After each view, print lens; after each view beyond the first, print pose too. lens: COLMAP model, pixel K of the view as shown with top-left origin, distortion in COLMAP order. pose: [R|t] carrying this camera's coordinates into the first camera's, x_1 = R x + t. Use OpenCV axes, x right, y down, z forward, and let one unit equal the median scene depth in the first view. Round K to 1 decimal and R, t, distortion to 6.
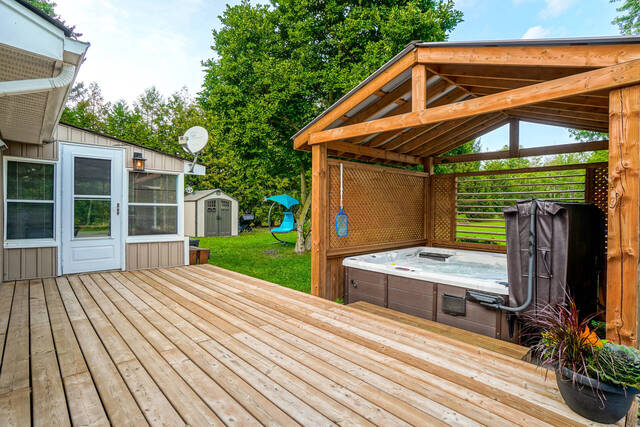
lens RADIAL K [[315.2, 0, 317.4], [0, 315.2, 211.4], [0, 0, 1]] dist [-0.036322, 0.007739]
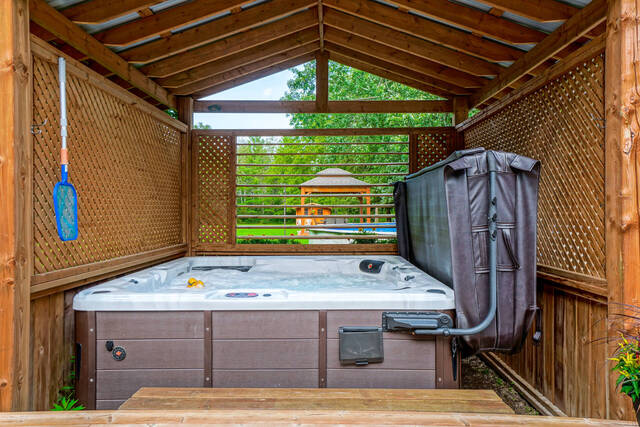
lens RADIAL K [[480.6, 0, 318.6], [0, 480.6, 204.9], [0, 0, 1]] dist [0.018899, -0.000993]
pose [[0.694504, -0.000591, 0.719488, -0.144311], [0.016416, 0.999752, -0.015024, 0.050820], [-0.719301, 0.022246, 0.694342, 0.344849]]
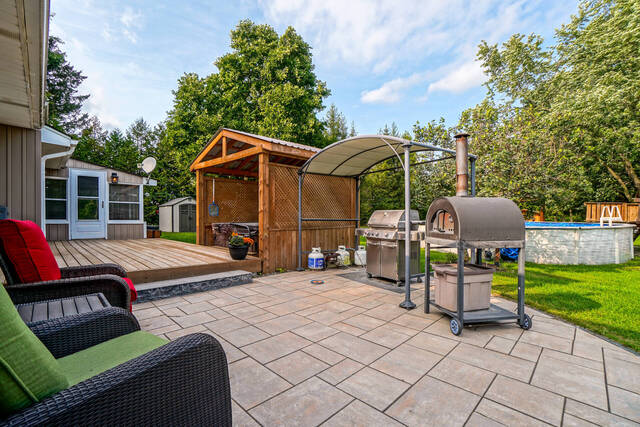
lens RADIAL K [[283.3, 0, 304.3], [0, 283.3, 218.2], [0, 0, 1]] dist [-0.027763, 0.003513]
pose [[0.999979, -0.004372, 0.004791, 0.621380], [0.004386, 0.999987, -0.002779, 0.098013], [-0.004778, 0.002800, 0.999985, -0.746067]]
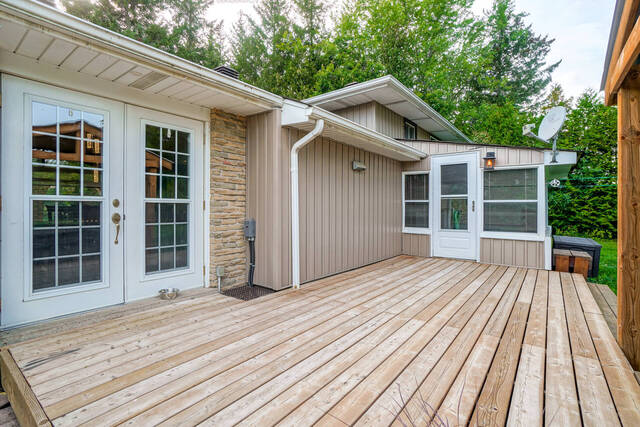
lens RADIAL K [[315.2, 0, 320.0], [0, 315.2, 213.2], [0, 0, 1]] dist [-0.036322, 0.007739]
pose [[0.176974, 0.001654, -0.984214, 0.446442], [-0.006971, 0.999976, 0.000427, 0.026022], [0.984191, 0.006786, 0.176981, 0.319108]]
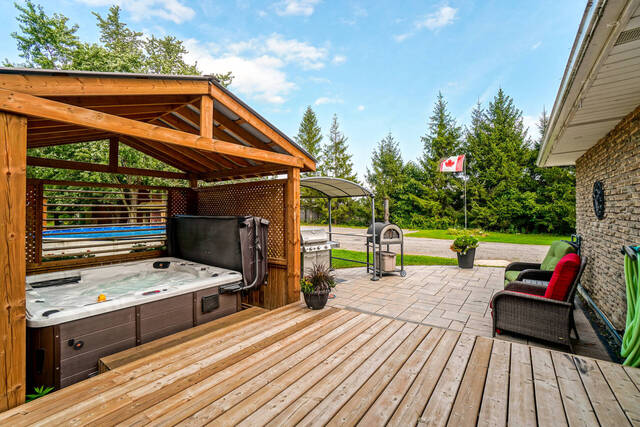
lens RADIAL K [[283.3, 0, 310.2], [0, 283.3, 207.7], [0, 0, 1]] dist [-0.027763, 0.003513]
pose [[-0.160086, 0.002077, 0.987101, -0.507723], [0.014480, 0.999895, 0.000244, -0.047317], [-0.986997, 0.014332, -0.160099, 0.565756]]
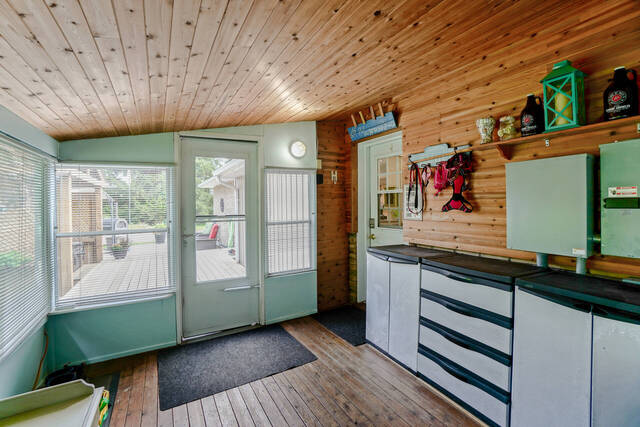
lens RADIAL K [[283.3, 0, 320.9], [0, 283.3, 209.0], [0, 0, 1]] dist [-0.027763, 0.003513]
pose [[-0.970898, -0.009705, 0.239295, -0.588783], [-0.004447, 0.999737, 0.022506, -0.051810], [-0.239450, 0.020787, -0.970686, 0.696314]]
